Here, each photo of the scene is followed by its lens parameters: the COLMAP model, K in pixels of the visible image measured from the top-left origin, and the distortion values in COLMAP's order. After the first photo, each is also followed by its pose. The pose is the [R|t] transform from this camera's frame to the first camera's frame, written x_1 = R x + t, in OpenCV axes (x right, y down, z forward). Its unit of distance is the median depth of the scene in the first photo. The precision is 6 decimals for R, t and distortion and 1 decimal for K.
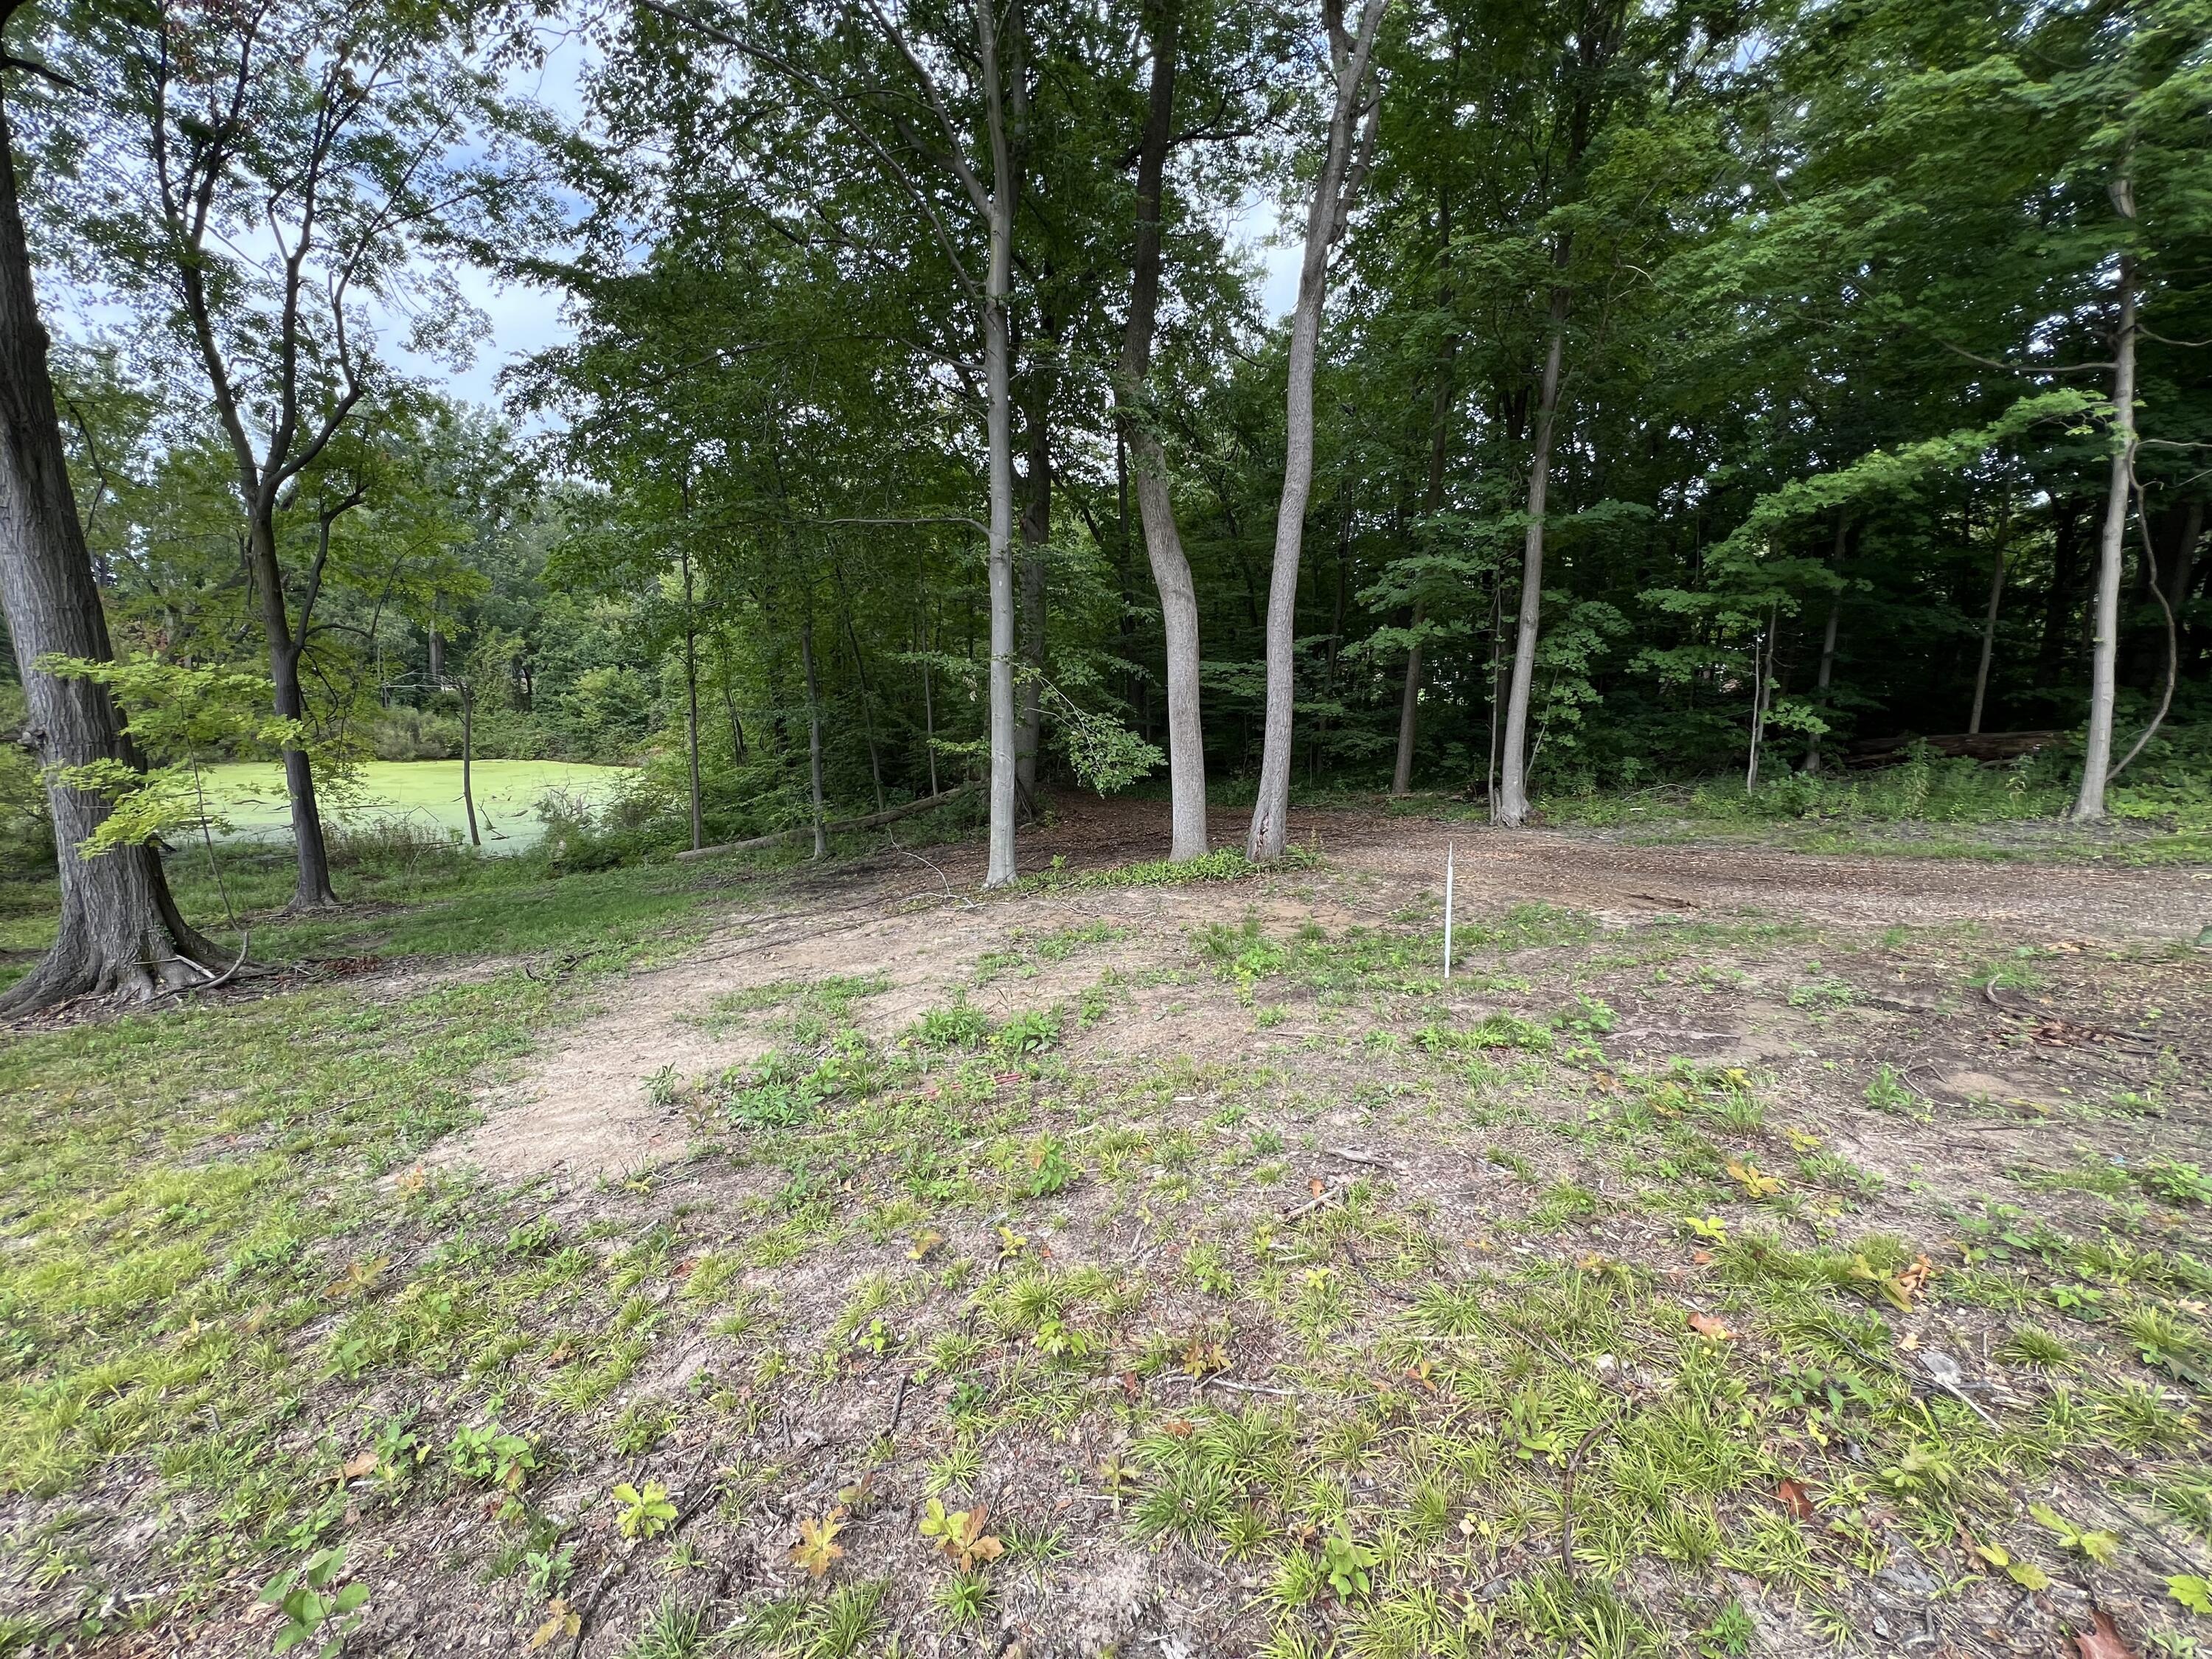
lens RADIAL K [[891.6, 0, 1102.0], [0, 891.6, 818.8], [0, 0, 1]] dist [0.000488, 0.000482]
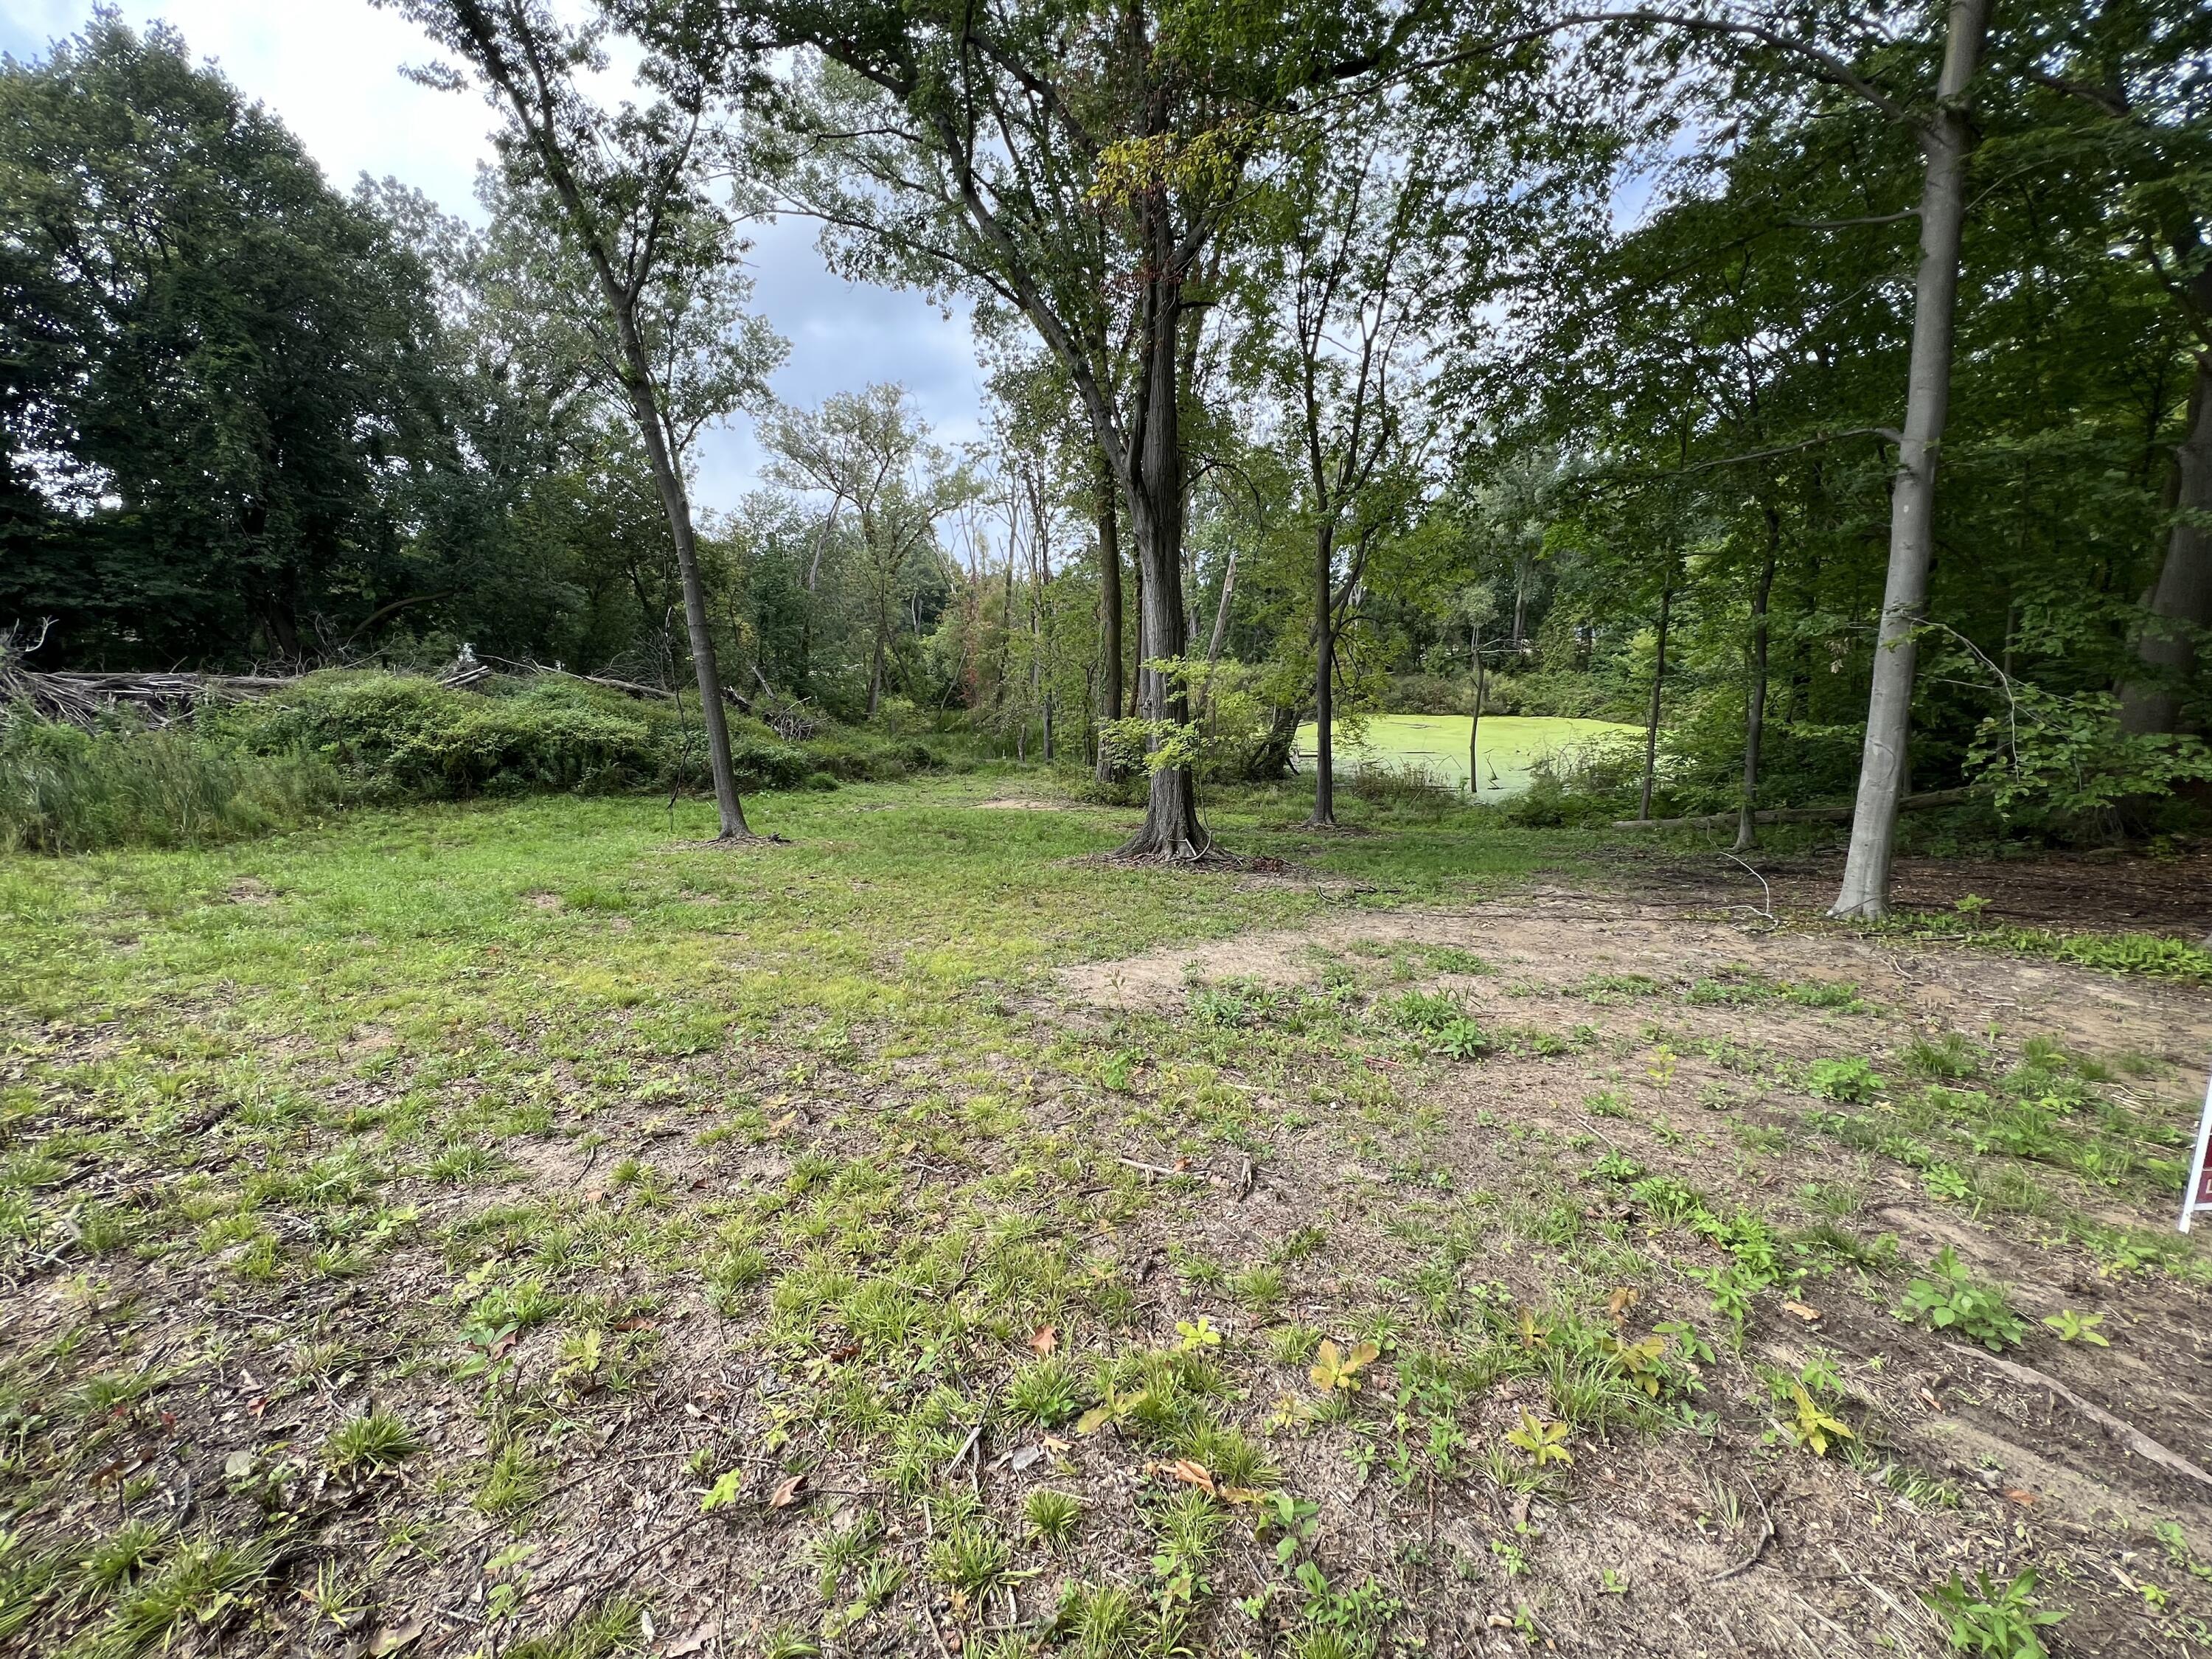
lens RADIAL K [[891.6, 0, 1102.0], [0, 891.6, 818.8], [0, 0, 1]] dist [0.000488, 0.000482]
pose [[0.443230, 0.131412, -0.886723, 0.240438], [-0.087329, 0.990821, 0.103188, -0.027128], [0.892144, 0.031700, 0.450637, 0.085996]]
